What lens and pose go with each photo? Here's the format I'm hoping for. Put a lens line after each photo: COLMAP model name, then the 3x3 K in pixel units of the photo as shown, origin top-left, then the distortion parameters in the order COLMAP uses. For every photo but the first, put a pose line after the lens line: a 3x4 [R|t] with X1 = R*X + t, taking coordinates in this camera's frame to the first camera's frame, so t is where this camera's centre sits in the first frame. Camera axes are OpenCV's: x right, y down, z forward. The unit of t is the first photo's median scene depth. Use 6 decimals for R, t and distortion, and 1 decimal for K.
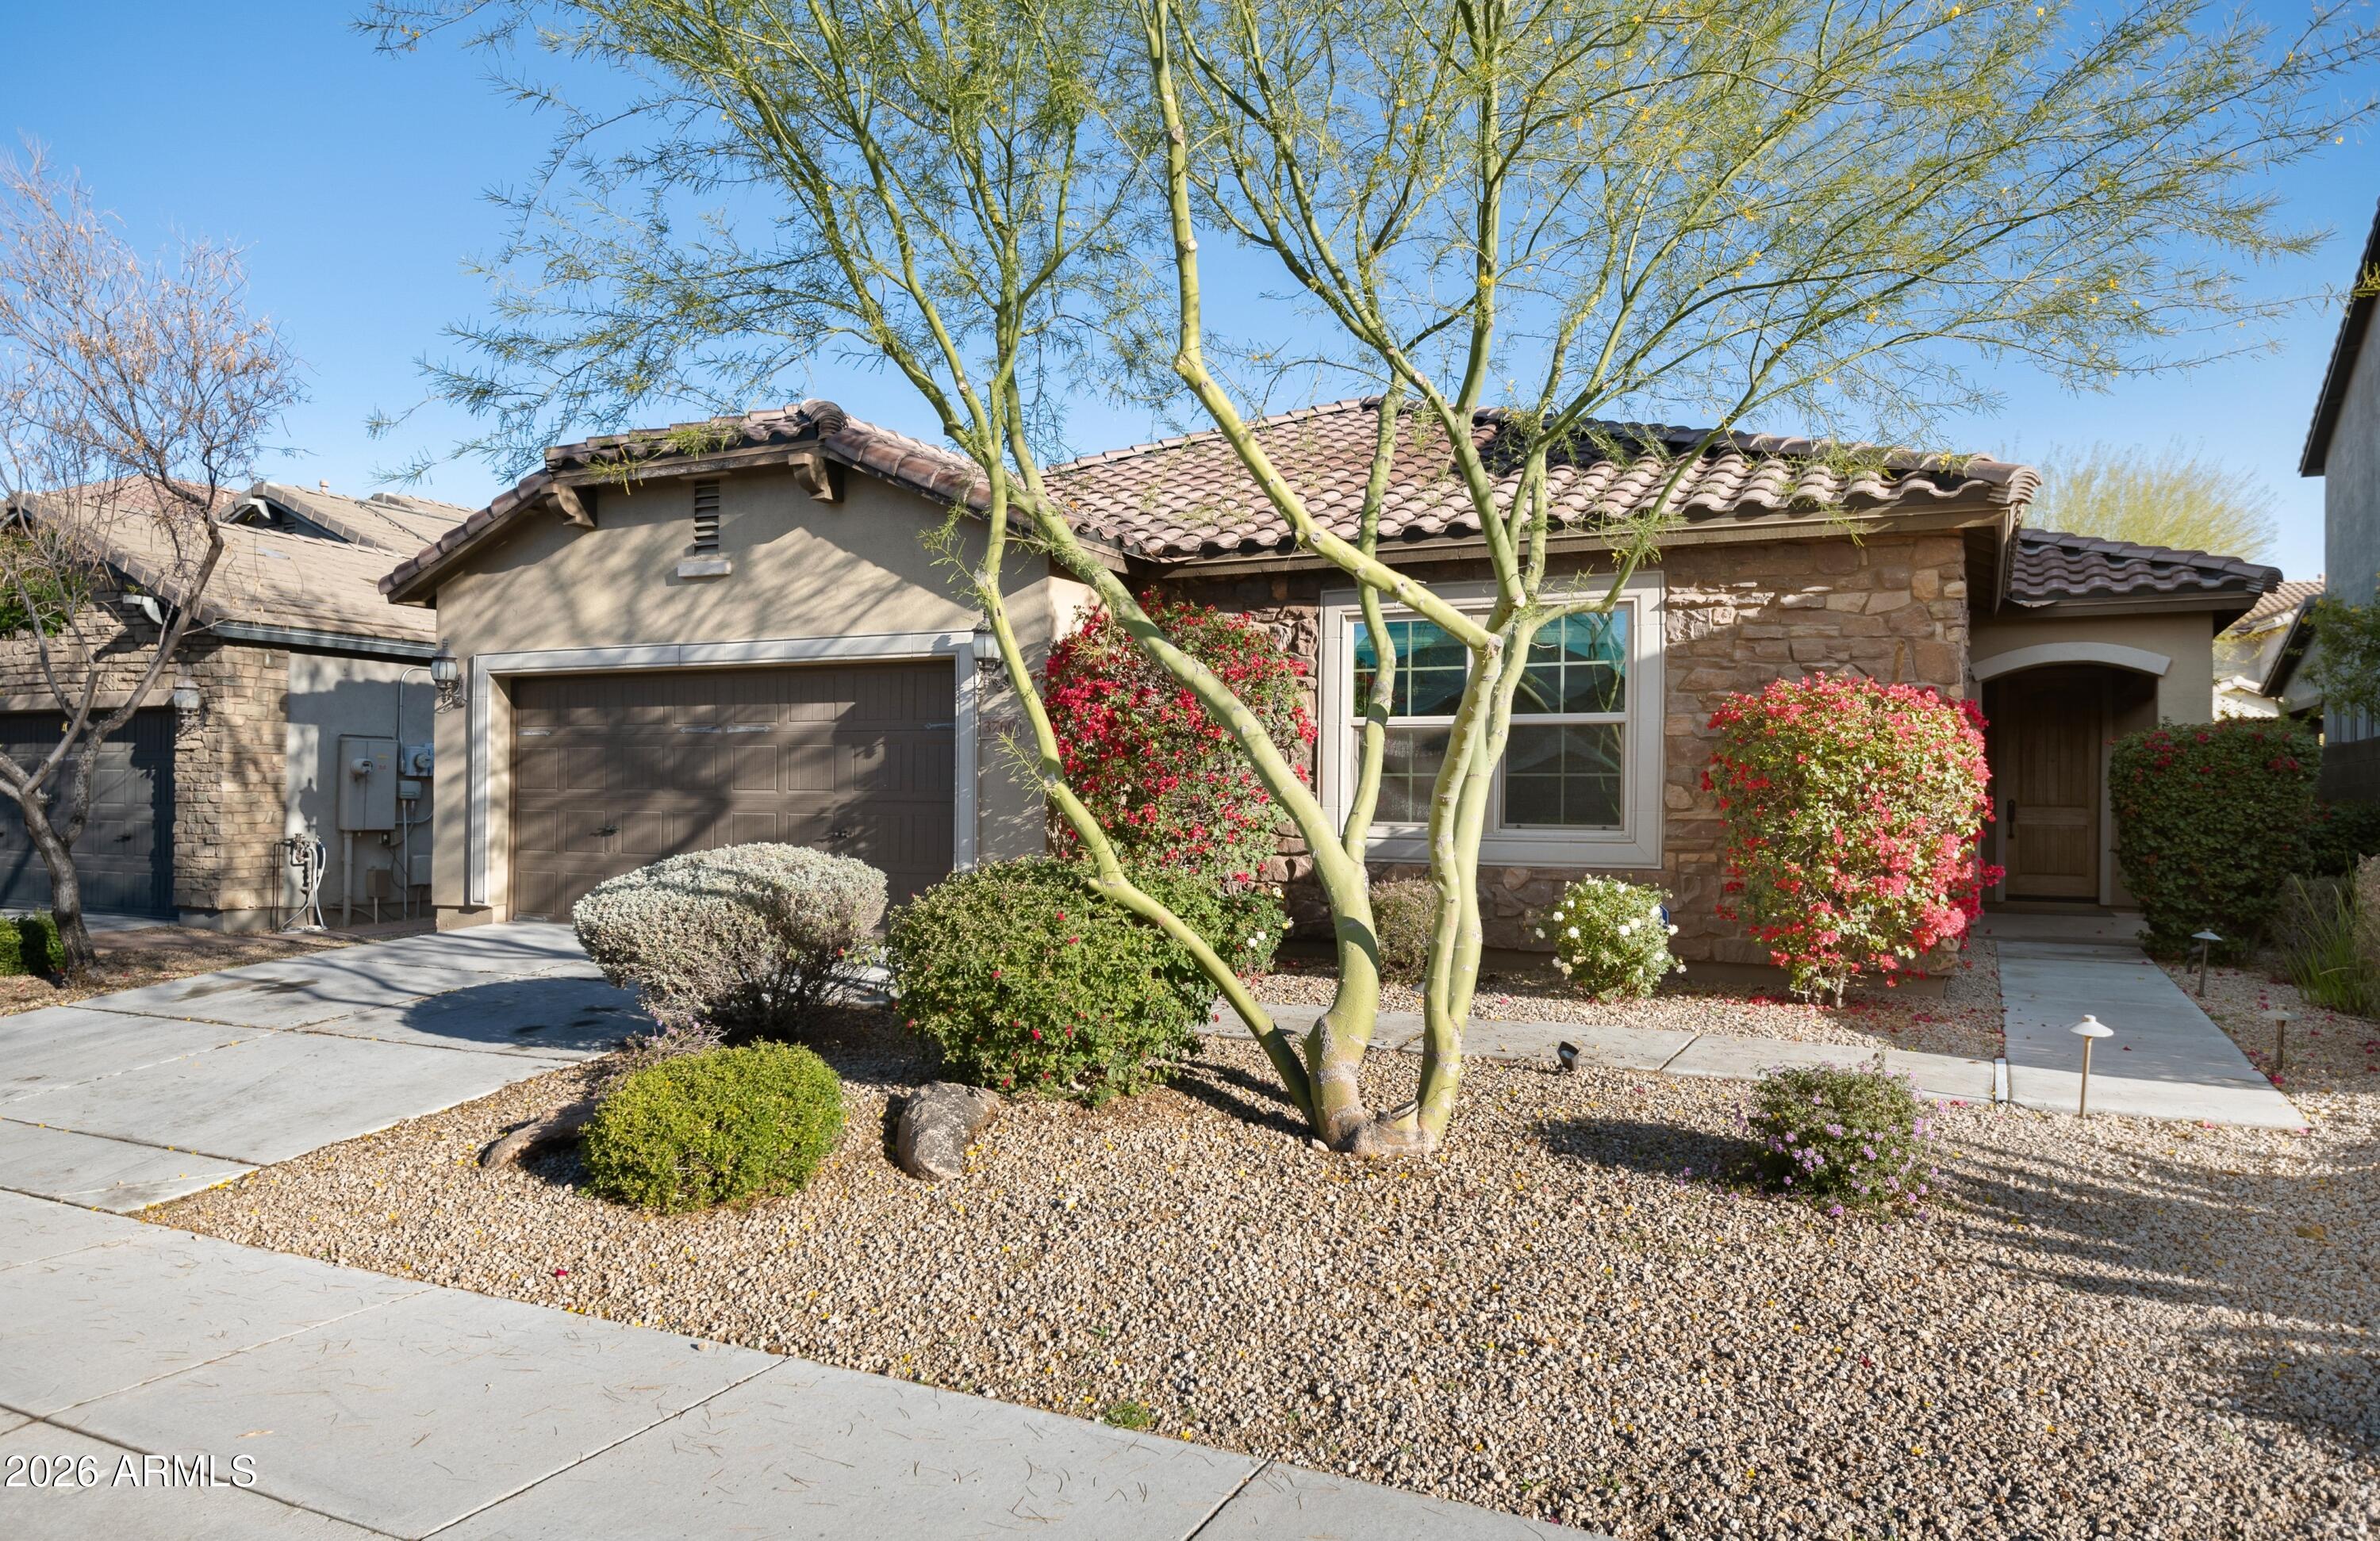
lens RADIAL K [[1515.4, 0, 1163.8], [0, 1515.4, 788.1], [0, 0, 1]] dist [-0.018202, -0.002806]
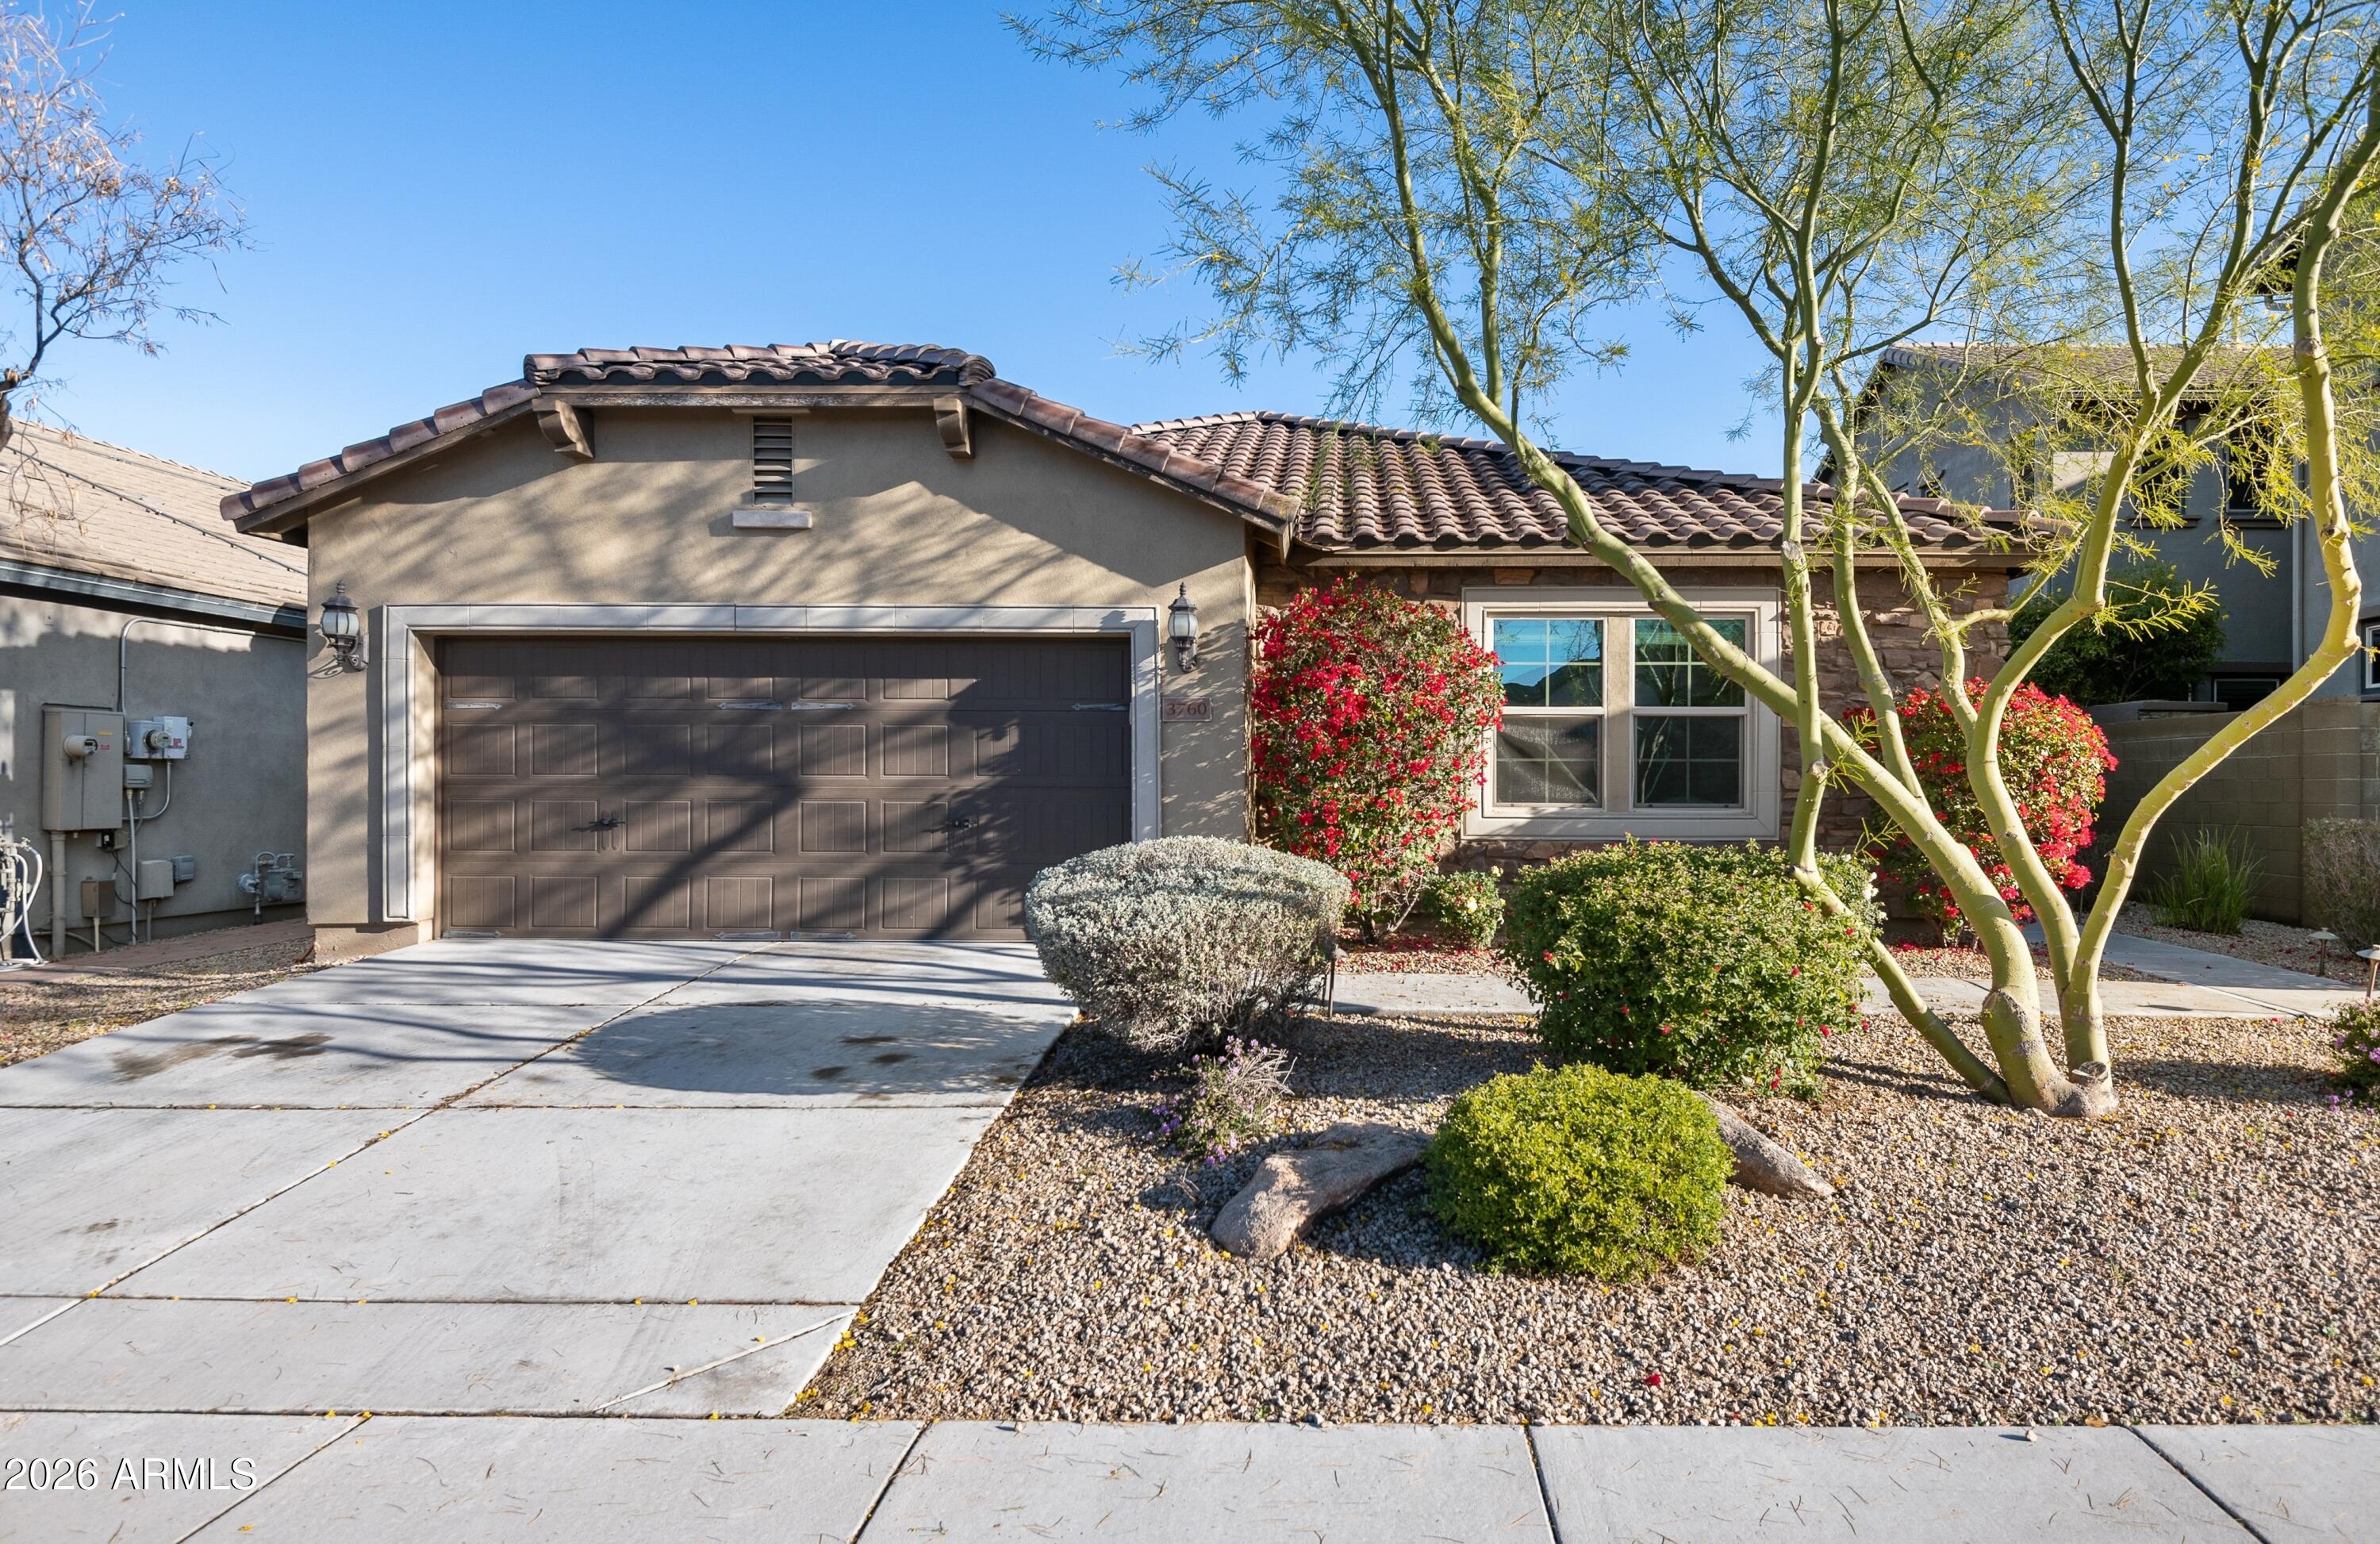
lens RADIAL K [[1290.7, 0, 1194.4], [0, 1290.7, 793.6], [0, 0, 1]] dist [-0.013798, -0.004668]
pose [[0.897405, -0.011430, 0.441060, -0.433630], [0.002119, 0.999765, 0.021597, -0.004414], [-0.441203, -0.018446, 0.897218, 0.243442]]
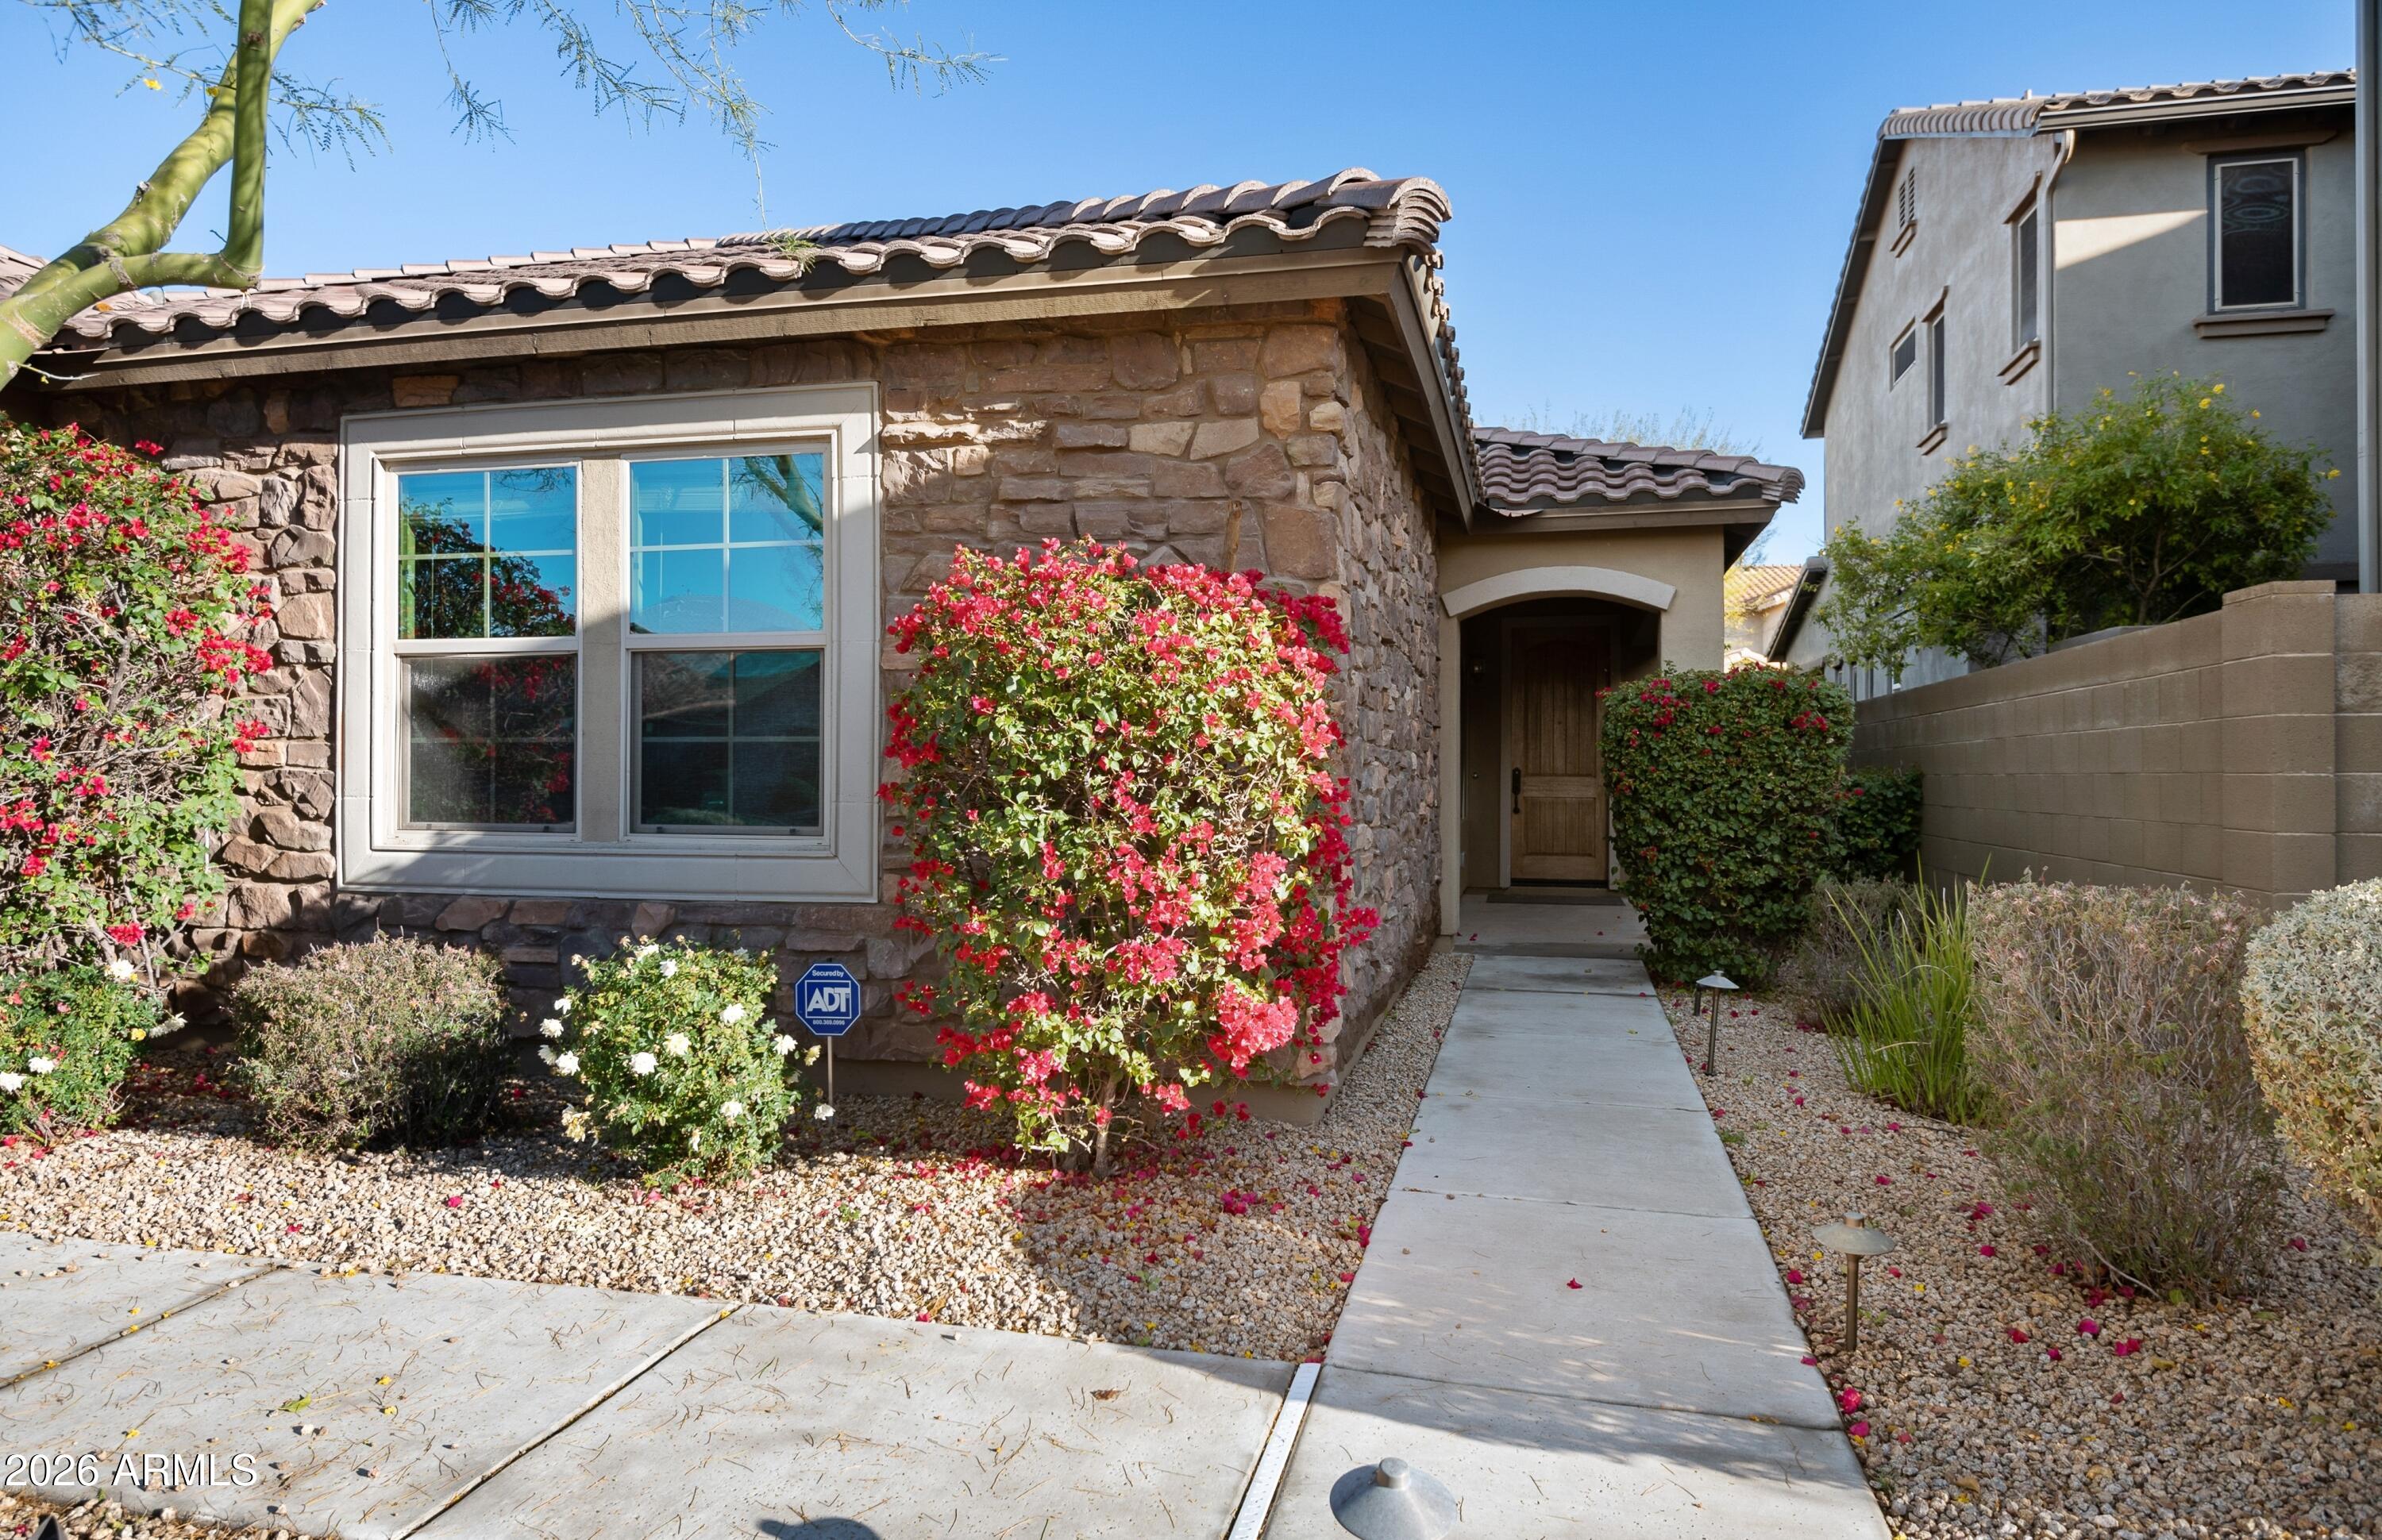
lens RADIAL K [[1469.4, 0, 1200.8], [0, 1469.4, 754.7], [0, 0, 1]] dist [0.001328, 0.000243]
pose [[0.964405, -0.005292, 0.264375, 0.247610], [0.005374, 0.999985, 0.000414, -0.001849], [-0.264373, 0.001021, 0.964420, 0.353931]]
